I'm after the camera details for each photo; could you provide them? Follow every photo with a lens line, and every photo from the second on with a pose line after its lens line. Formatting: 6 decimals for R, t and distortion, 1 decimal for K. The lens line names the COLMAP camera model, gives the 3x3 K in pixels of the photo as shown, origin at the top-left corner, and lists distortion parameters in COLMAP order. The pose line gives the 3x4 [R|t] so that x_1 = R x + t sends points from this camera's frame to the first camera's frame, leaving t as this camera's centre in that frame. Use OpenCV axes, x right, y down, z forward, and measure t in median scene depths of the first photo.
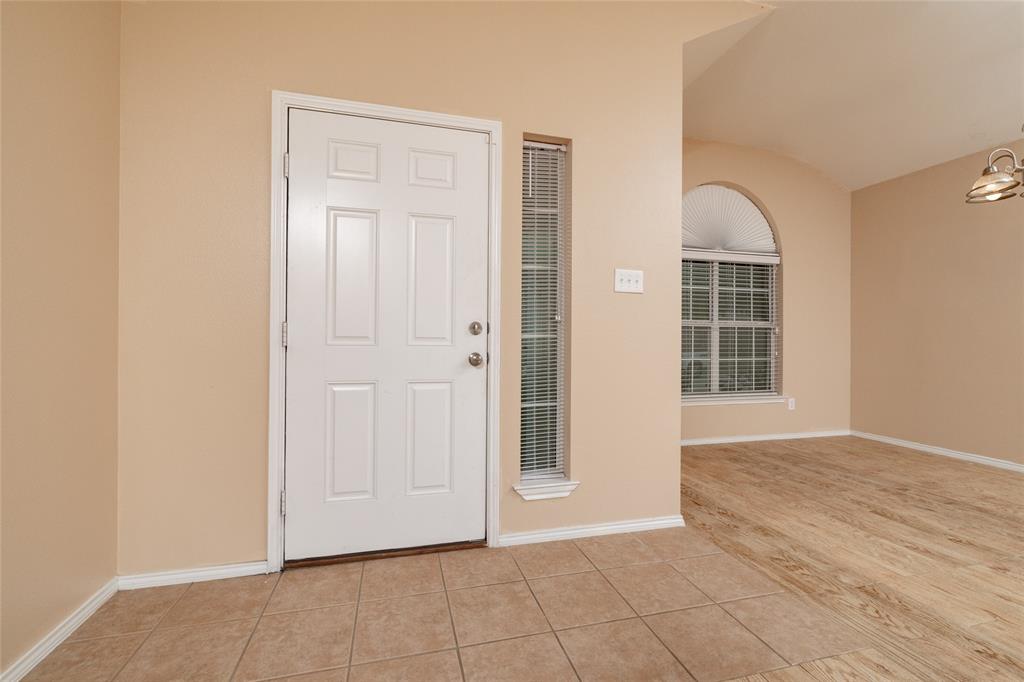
lens RADIAL K [[439.6, 0, 510.7], [0, 439.6, 338.0], [0, 0, 1]] dist [-0.000866, 0.000683]
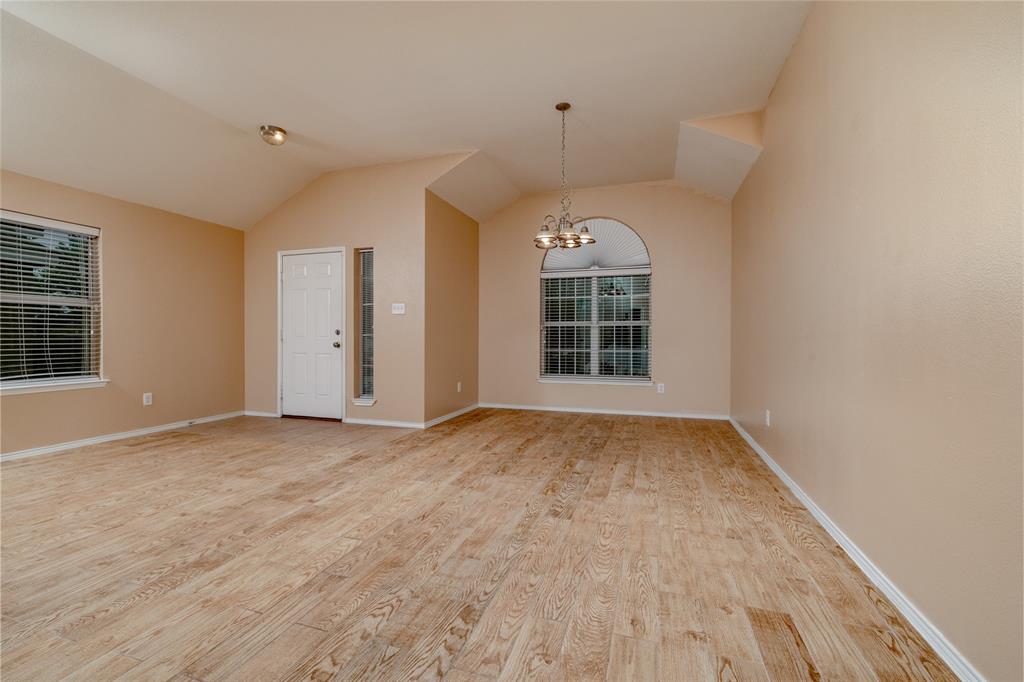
lens RADIAL K [[439.6, 0, 510.7], [0, 439.6, 338.0], [0, 0, 1]] dist [-0.000866, 0.000683]
pose [[0.840669, -0.006353, -0.541513, 1.972677], [0.008214, 0.999966, 0.001021, 0.014712], [0.541488, -0.005306, 0.840692, -0.514932]]
